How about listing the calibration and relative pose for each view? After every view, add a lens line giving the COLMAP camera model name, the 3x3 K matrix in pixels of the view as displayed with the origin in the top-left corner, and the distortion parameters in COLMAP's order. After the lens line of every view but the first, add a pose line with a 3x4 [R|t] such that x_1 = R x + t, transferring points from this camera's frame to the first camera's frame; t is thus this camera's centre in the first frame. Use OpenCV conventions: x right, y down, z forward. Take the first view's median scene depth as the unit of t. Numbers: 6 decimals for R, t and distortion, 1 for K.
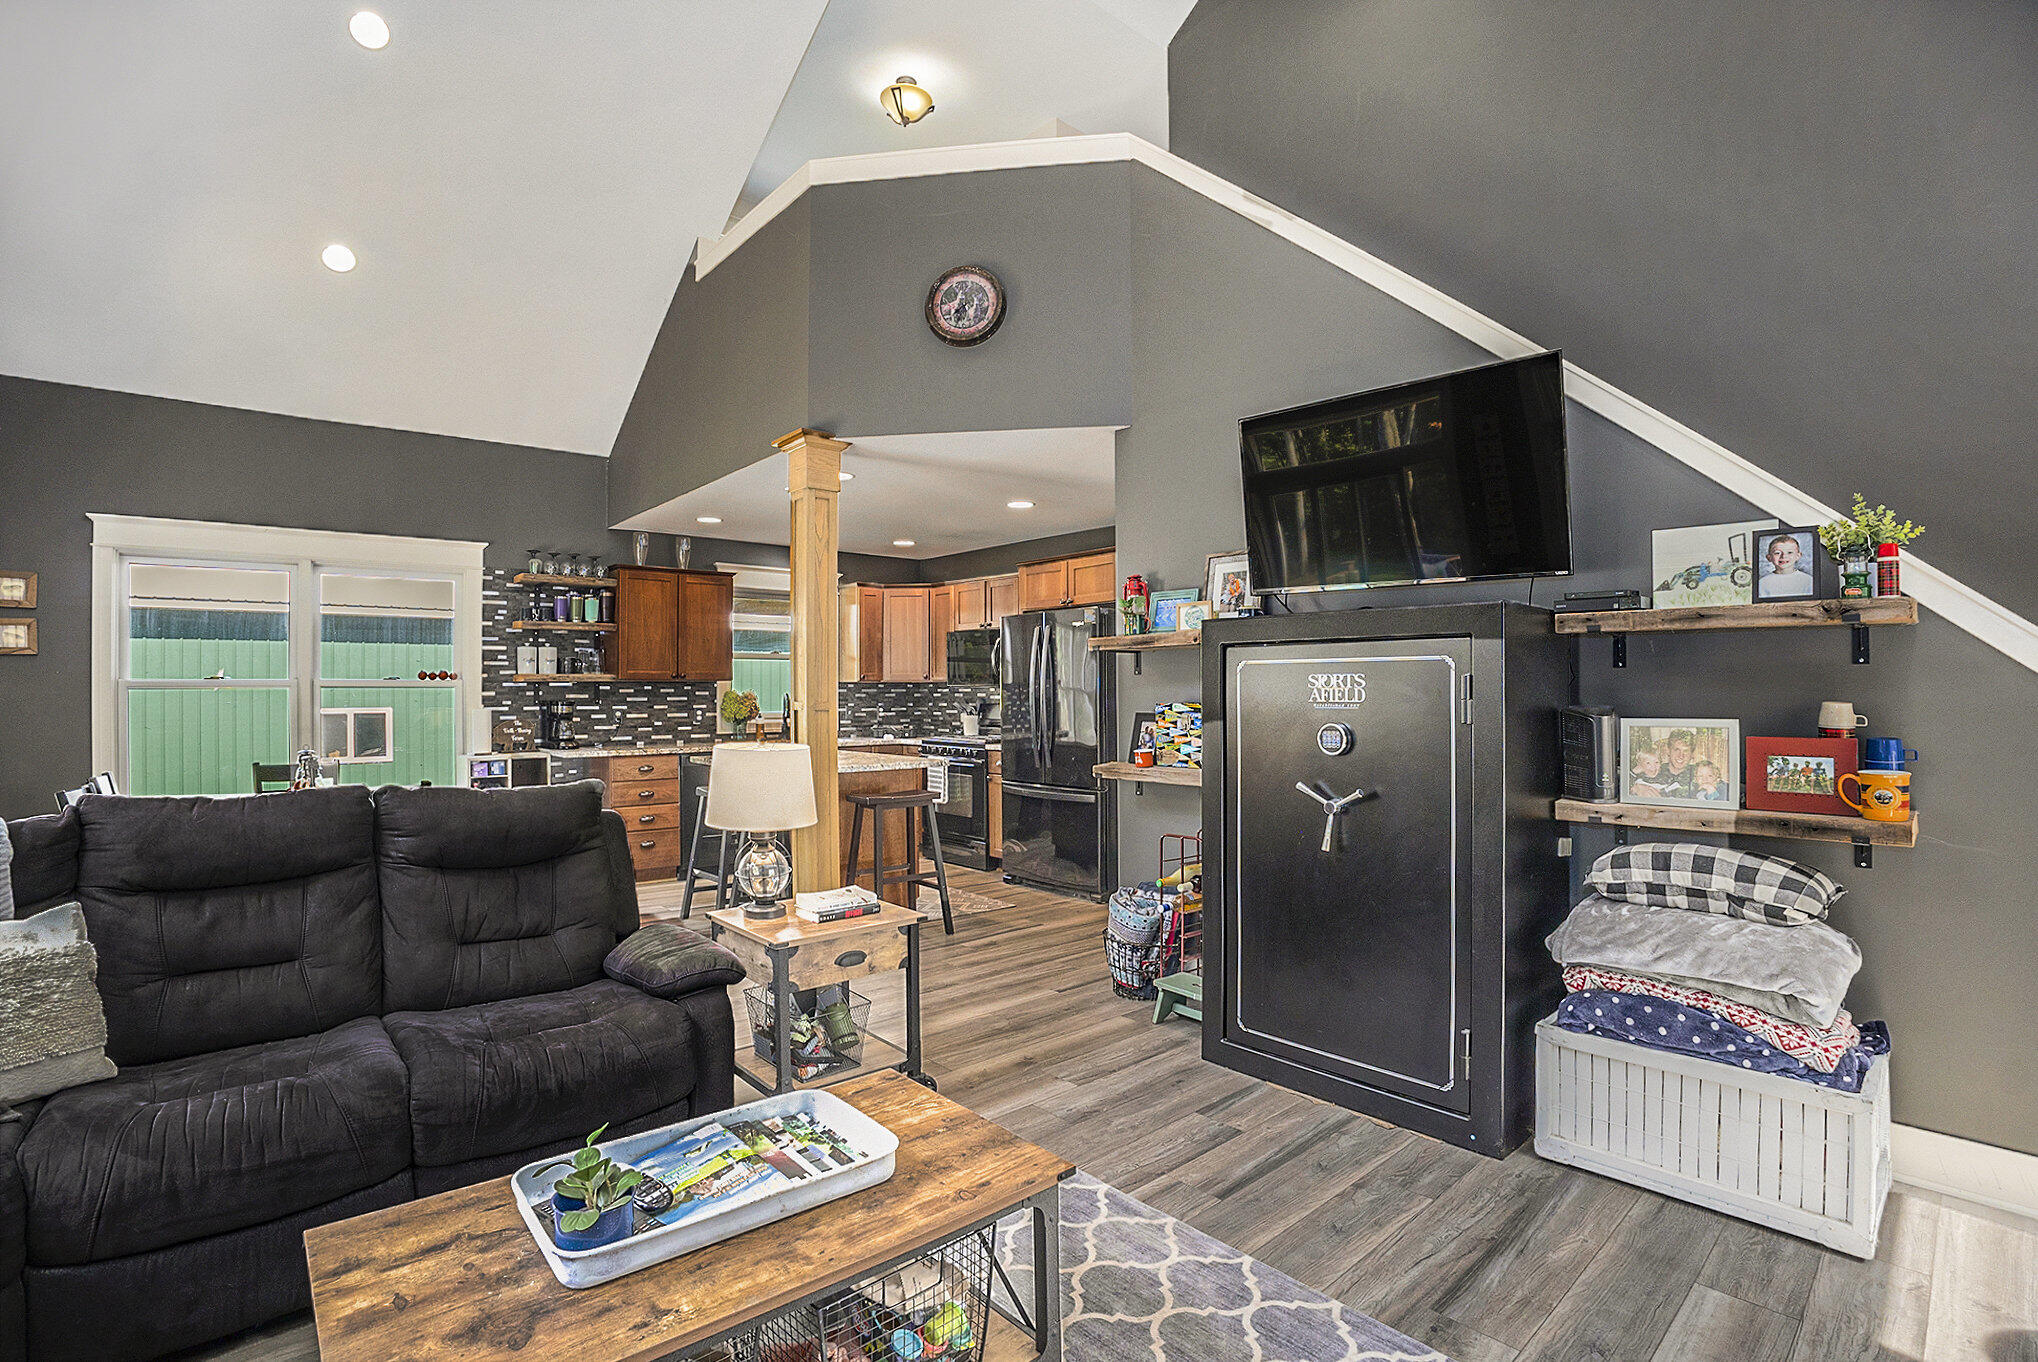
lens RADIAL K [[943.7, 0, 1017.9], [0, 943.7, 692.8], [0, 0, 1]] dist [0.006124, 0.000464]
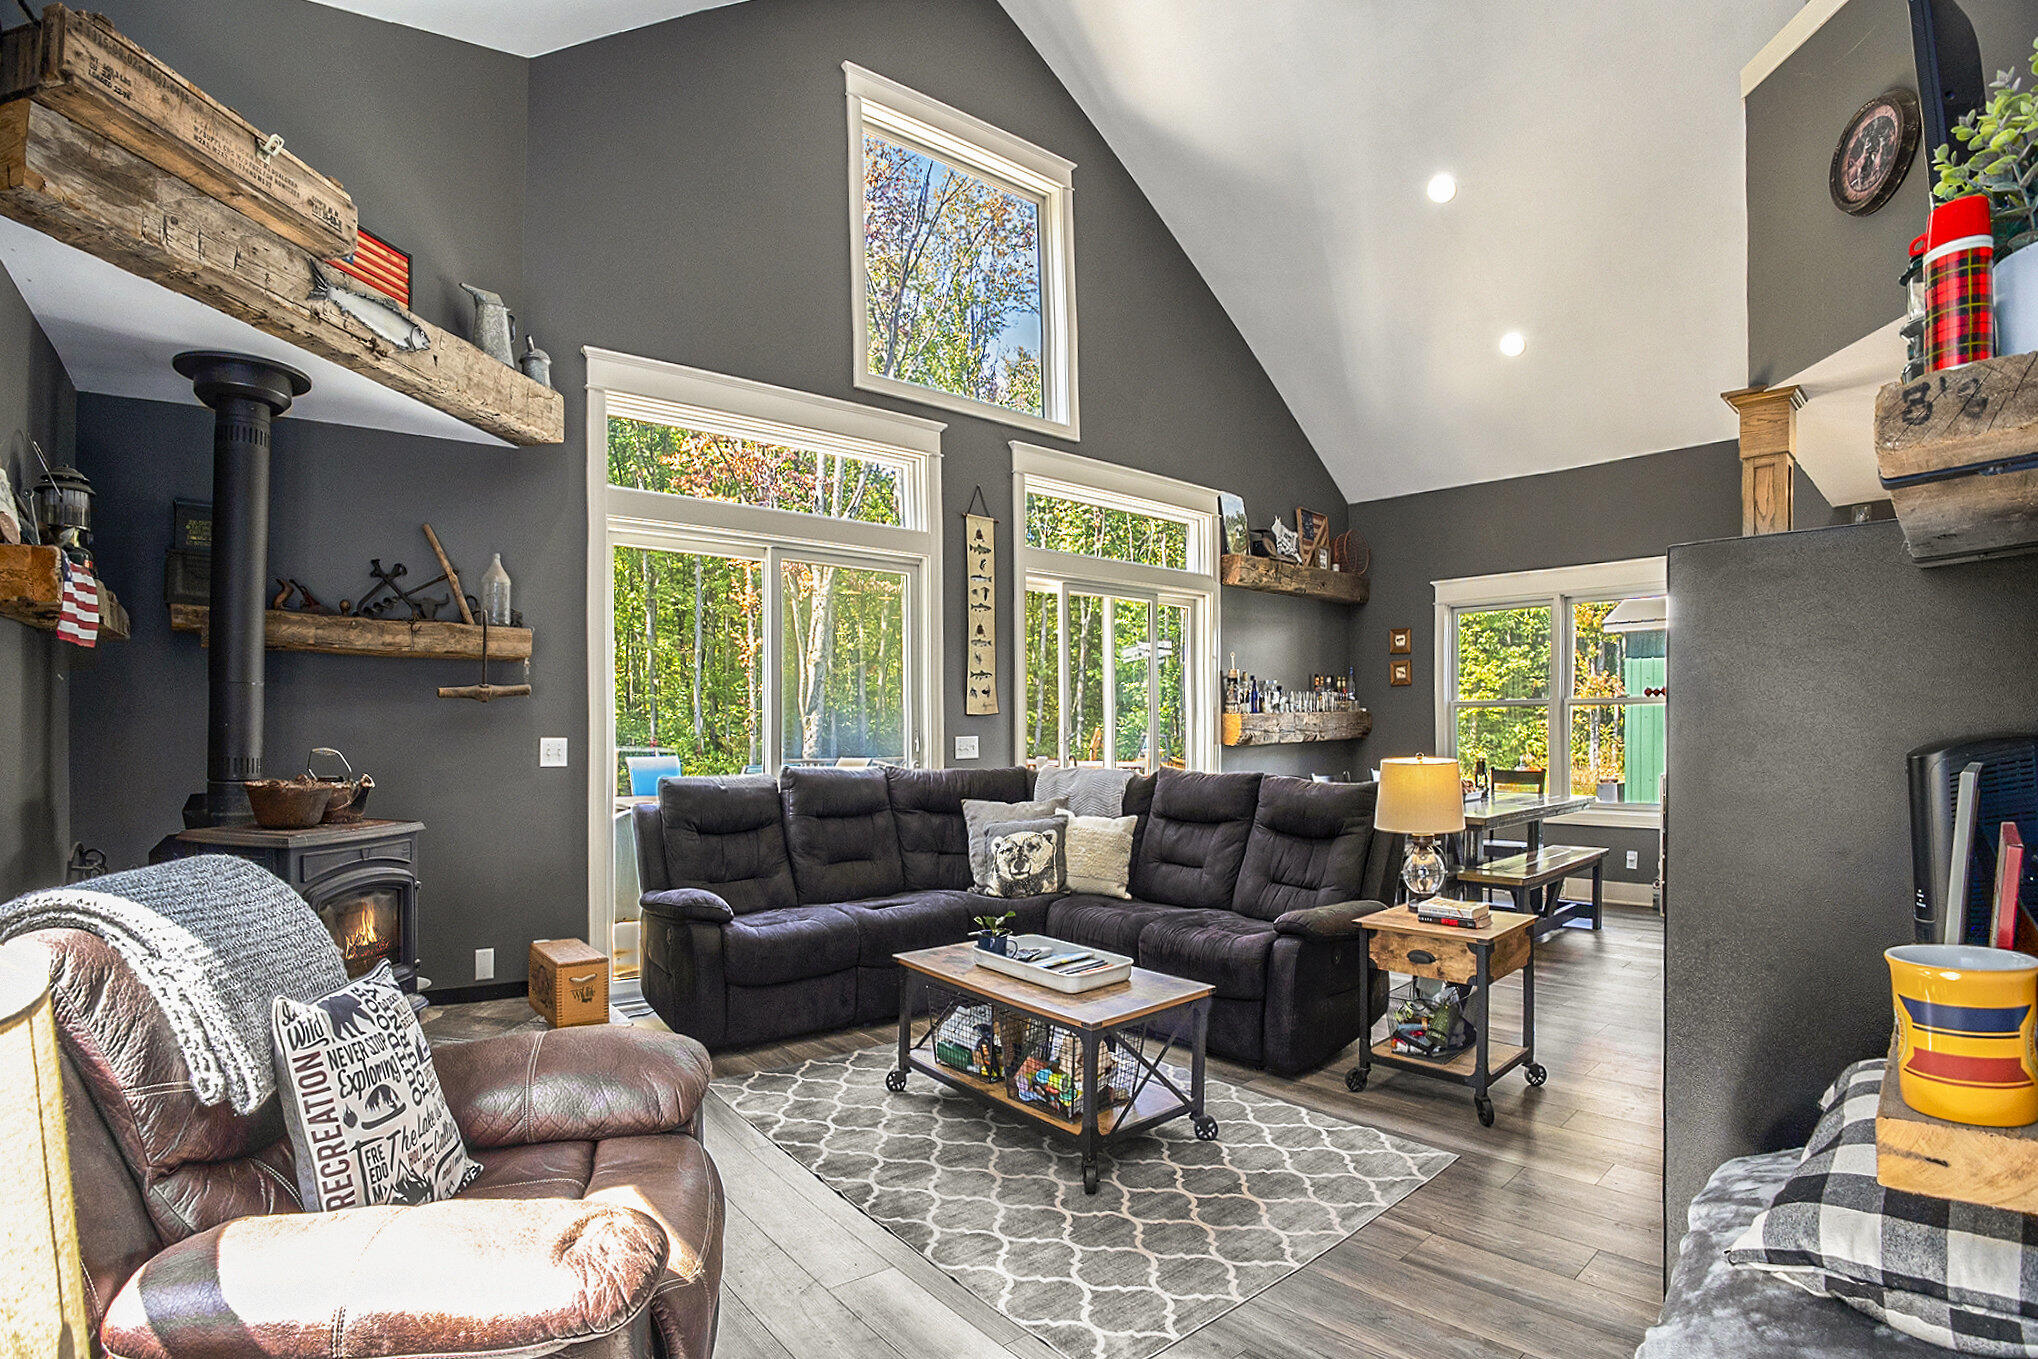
lens RADIAL K [[1195.4, 0, 1020.3], [0, 1195.4, 686.3], [0, 0, 1]] dist [-0.005959, -0.000447]
pose [[0.055470, -0.023739, -0.998178, 1.156015], [0.007653, 0.999698, -0.023350, 0.000891], [0.998431, -0.006344, 0.055635, 0.466116]]
